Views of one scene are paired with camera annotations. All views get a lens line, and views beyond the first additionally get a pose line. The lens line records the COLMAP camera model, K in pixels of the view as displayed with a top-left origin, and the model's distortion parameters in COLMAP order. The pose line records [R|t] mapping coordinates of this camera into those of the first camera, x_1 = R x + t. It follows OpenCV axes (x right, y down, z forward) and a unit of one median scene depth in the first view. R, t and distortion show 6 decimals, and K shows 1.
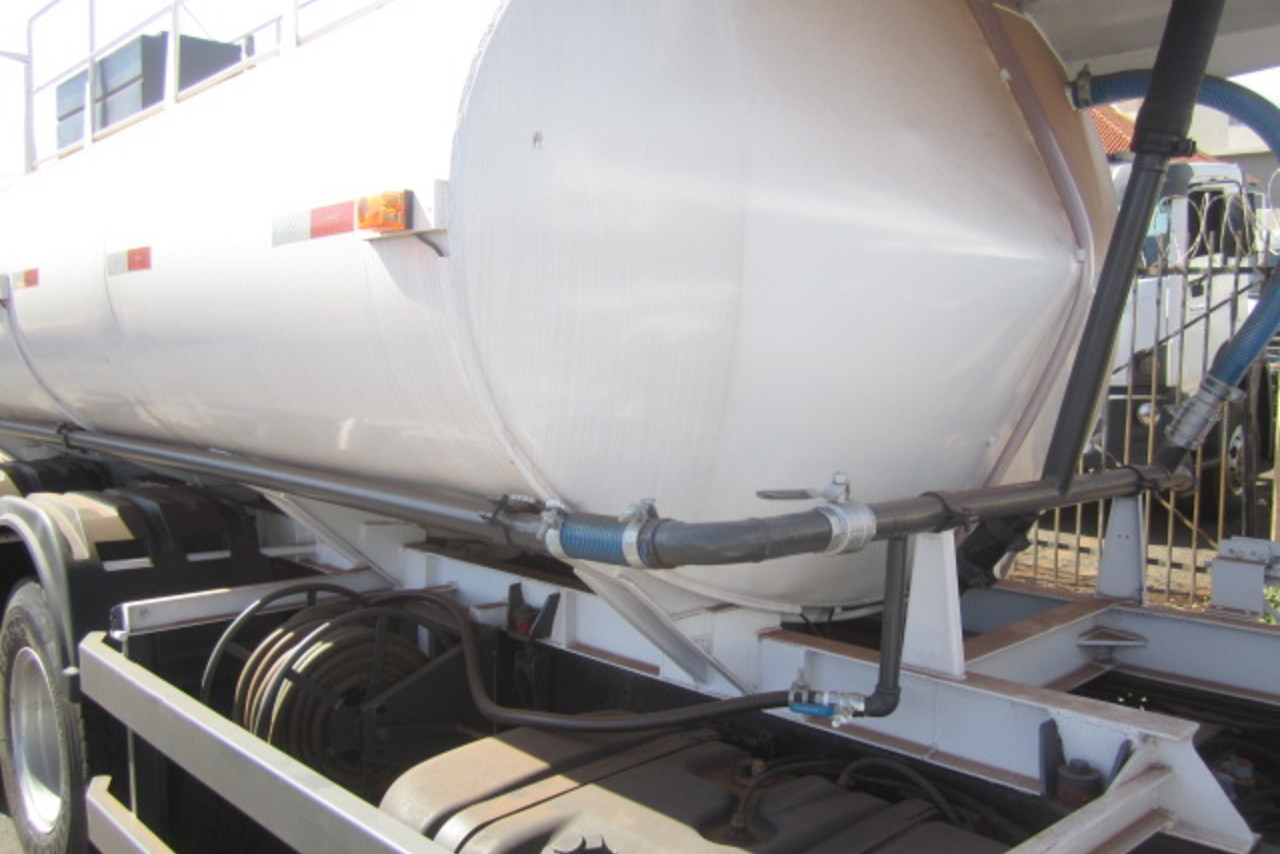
lens RADIAL K [[1057.0, 0, 640.0], [0, 1057.0, 427.0], [0, 0, 1]] dist [-0.050388, 0.009204]
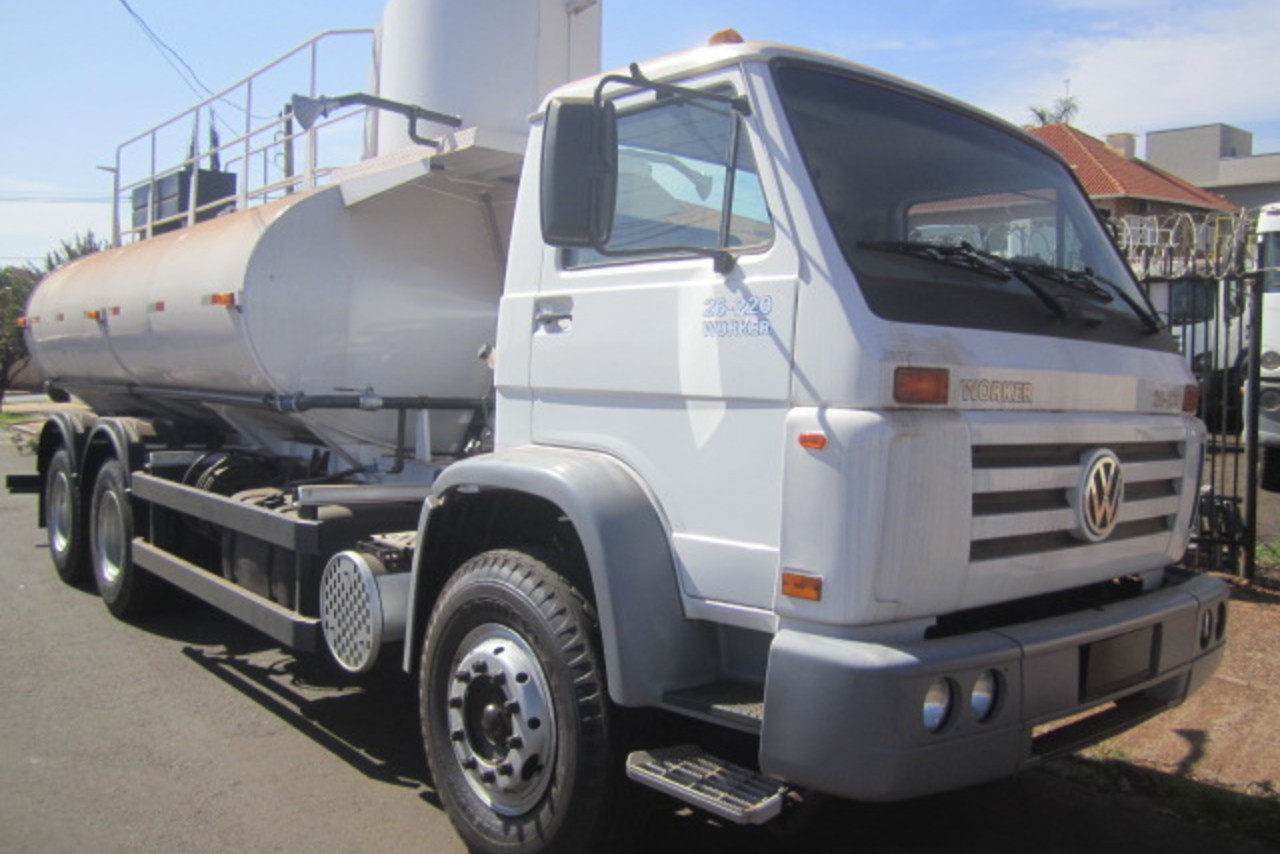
lens RADIAL K [[1057.0, 0, 640.0], [0, 1057.0, 427.0], [0, 0, 1]] dist [-0.050388, 0.009204]
pose [[0.998048, 0.019360, -0.059376, 0.606928], [-0.020353, 0.999662, -0.016168, 0.105324], [0.059043, 0.017345, 0.998105, -1.049345]]
